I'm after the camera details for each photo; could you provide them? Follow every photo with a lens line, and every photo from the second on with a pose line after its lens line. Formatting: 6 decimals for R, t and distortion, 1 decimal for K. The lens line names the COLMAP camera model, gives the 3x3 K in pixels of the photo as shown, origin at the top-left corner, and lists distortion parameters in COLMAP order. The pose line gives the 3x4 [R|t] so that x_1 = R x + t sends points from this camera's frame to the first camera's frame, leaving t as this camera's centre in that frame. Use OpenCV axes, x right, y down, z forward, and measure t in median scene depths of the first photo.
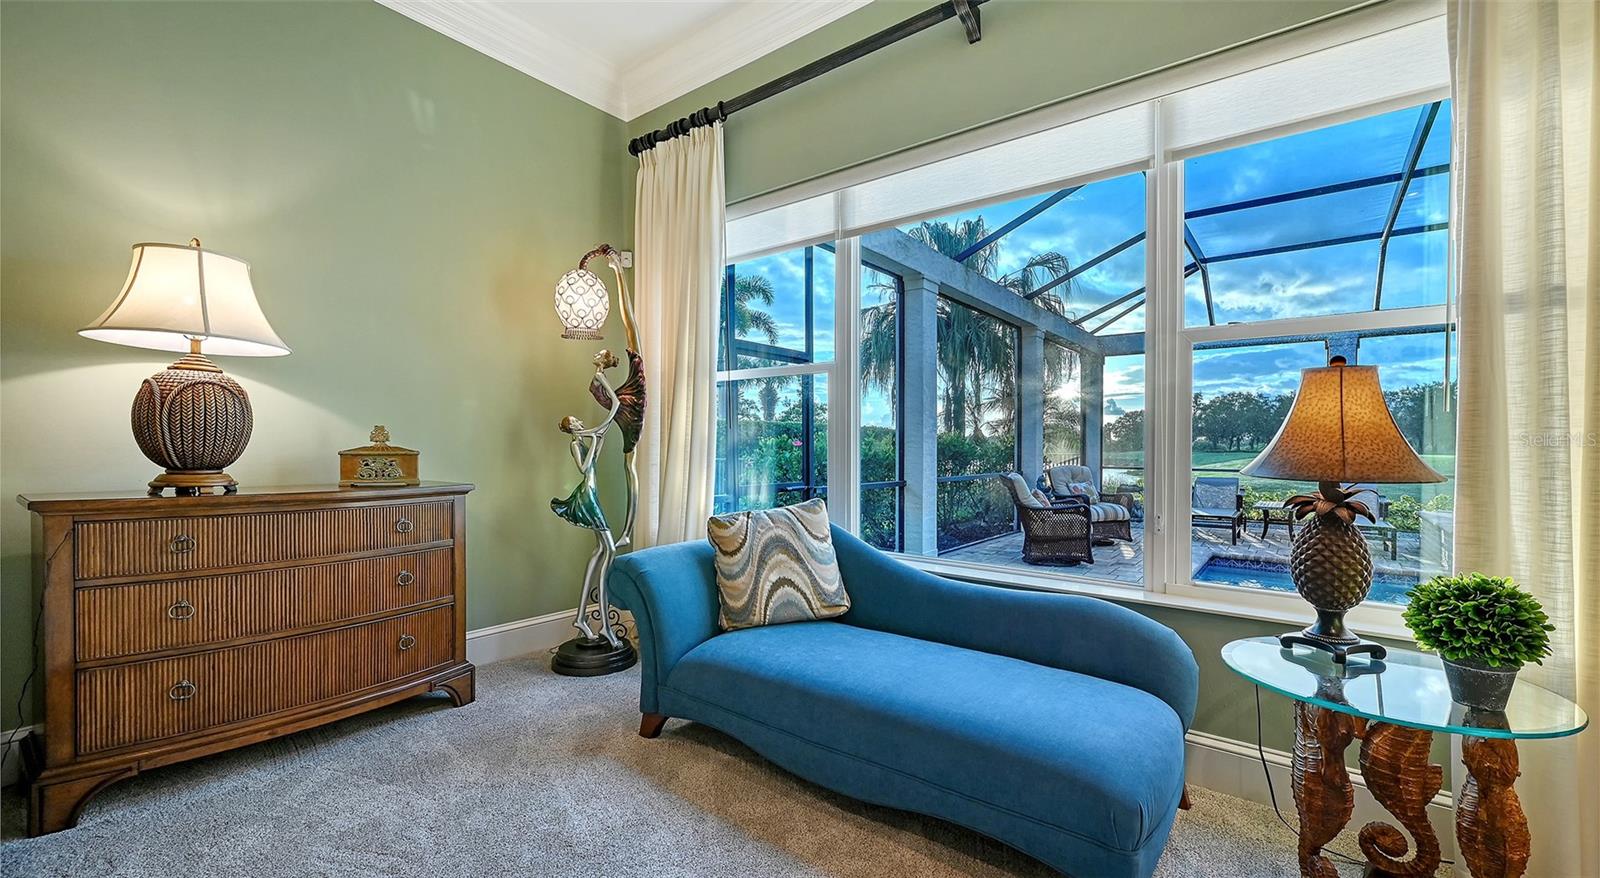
lens RADIAL K [[654.9, 0, 796.5], [0, 654.9, 443.6], [0, 0, 1]] dist [0.000260, 0.000111]
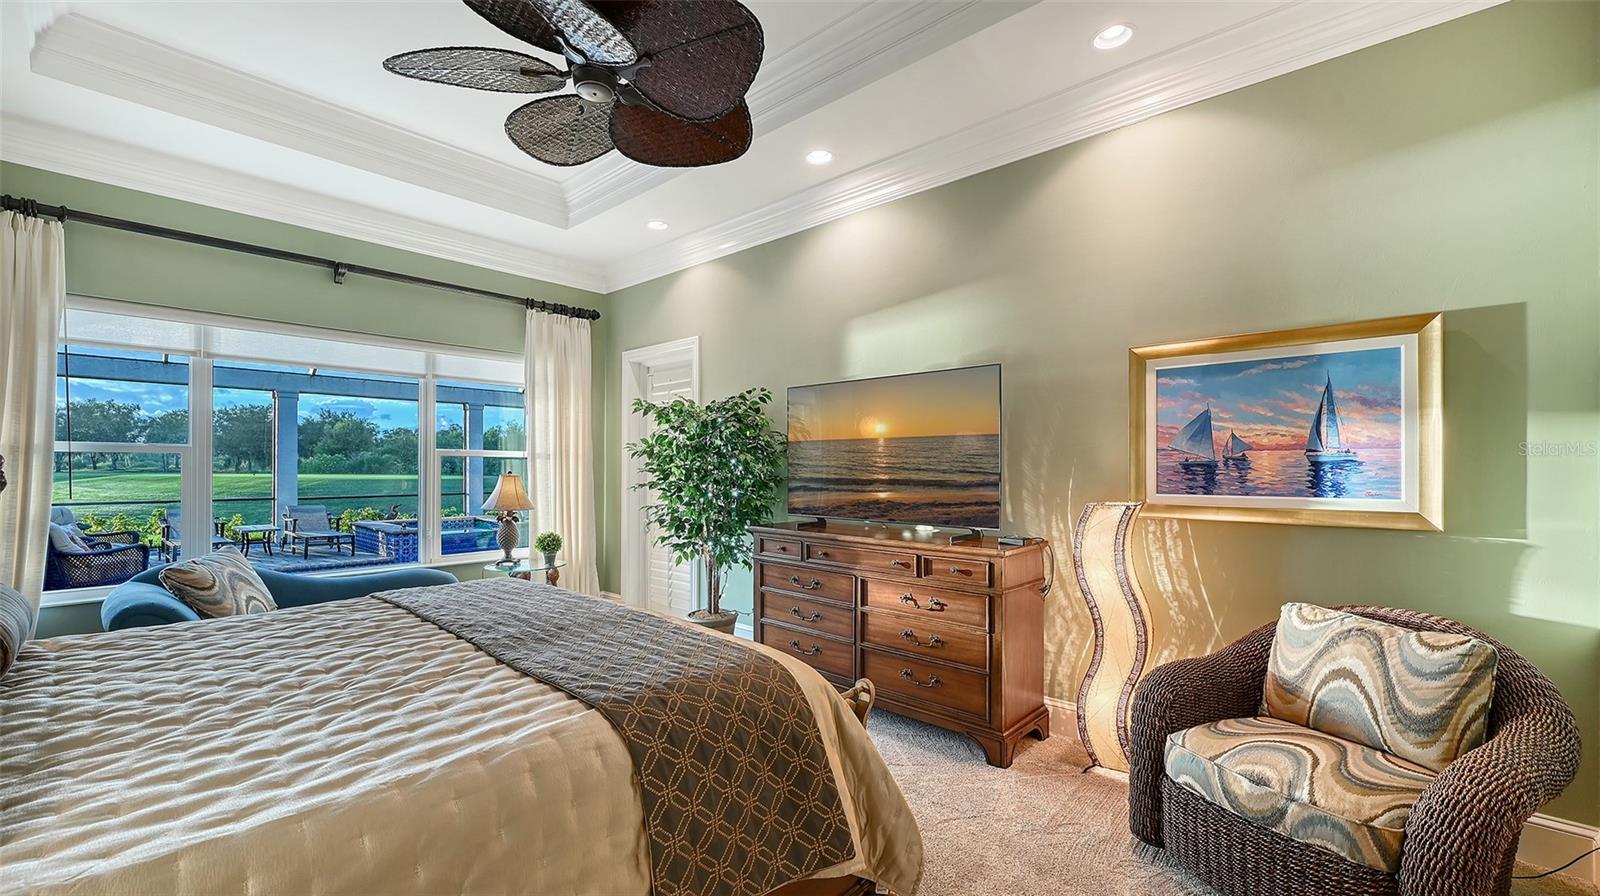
lens RADIAL K [[641.5, 0, 802.8], [0, 641.5, 470.8], [0, 0, 1]] dist [0.000473, 0.000034]
pose [[0.061248, -0.013210, 0.998035, -2.154677], [-0.001667, 0.999910, 0.013337, -0.172760], [-0.998121, -0.002481, 0.061220, -0.604352]]
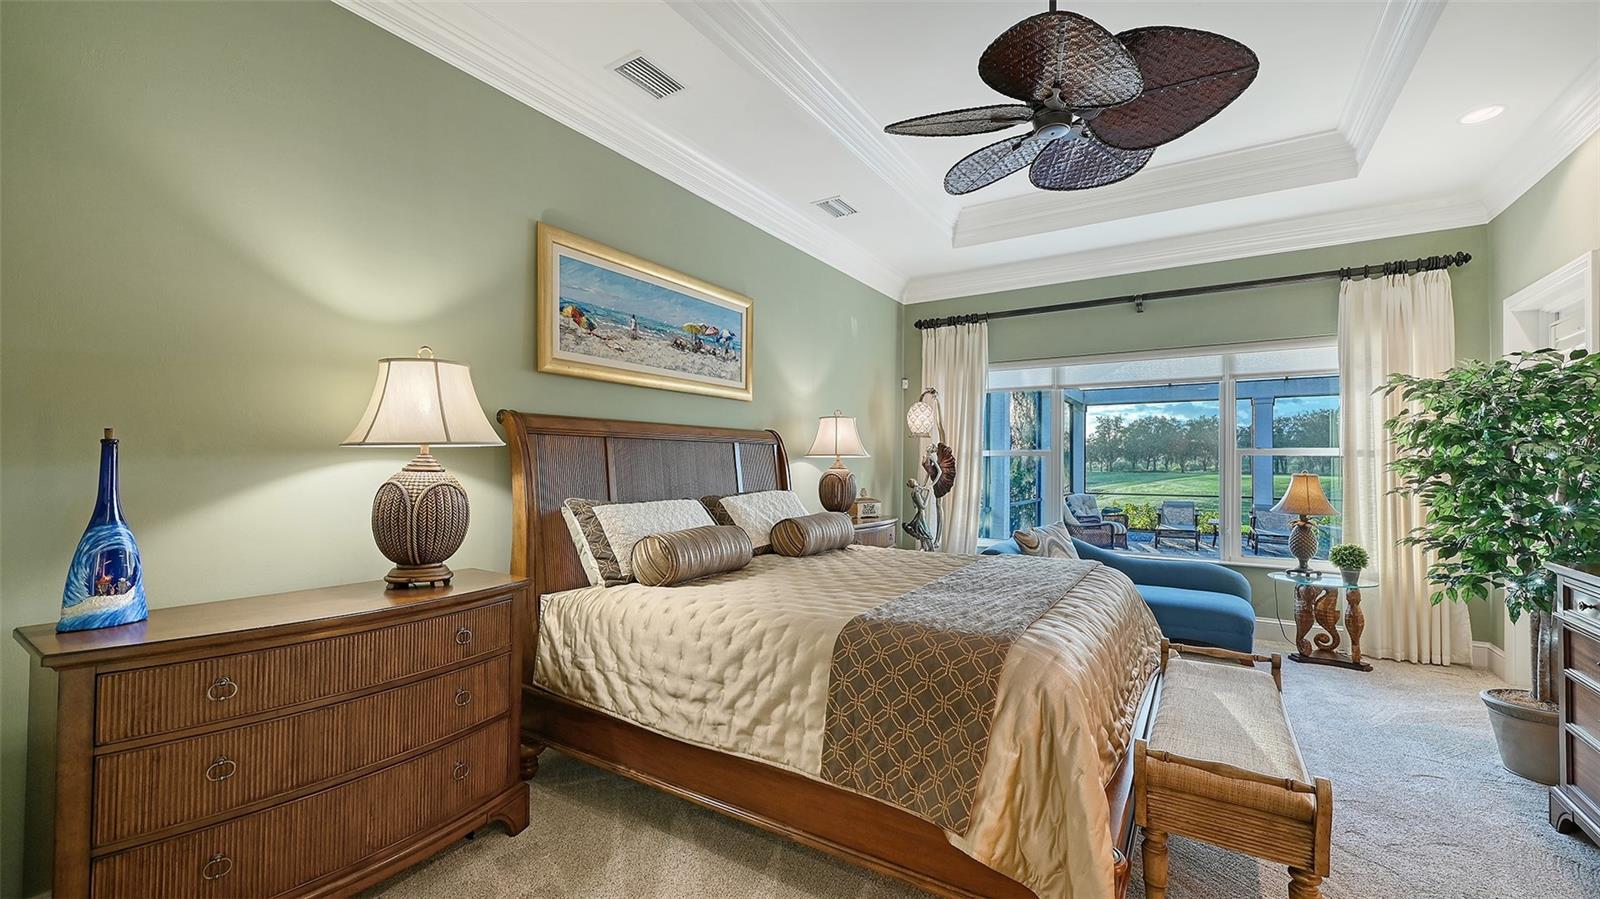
lens RADIAL K [[650.8, 0, 808.6], [0, 650.8, 453.5], [0, 0, 1]] dist [-0.000590, -0.000090]
pose [[0.994569, 0.001406, 0.104067, -1.572278], [0.000404, 0.999849, -0.017368, -0.155080], [-0.104075, 0.017316, 0.994419, -1.549087]]
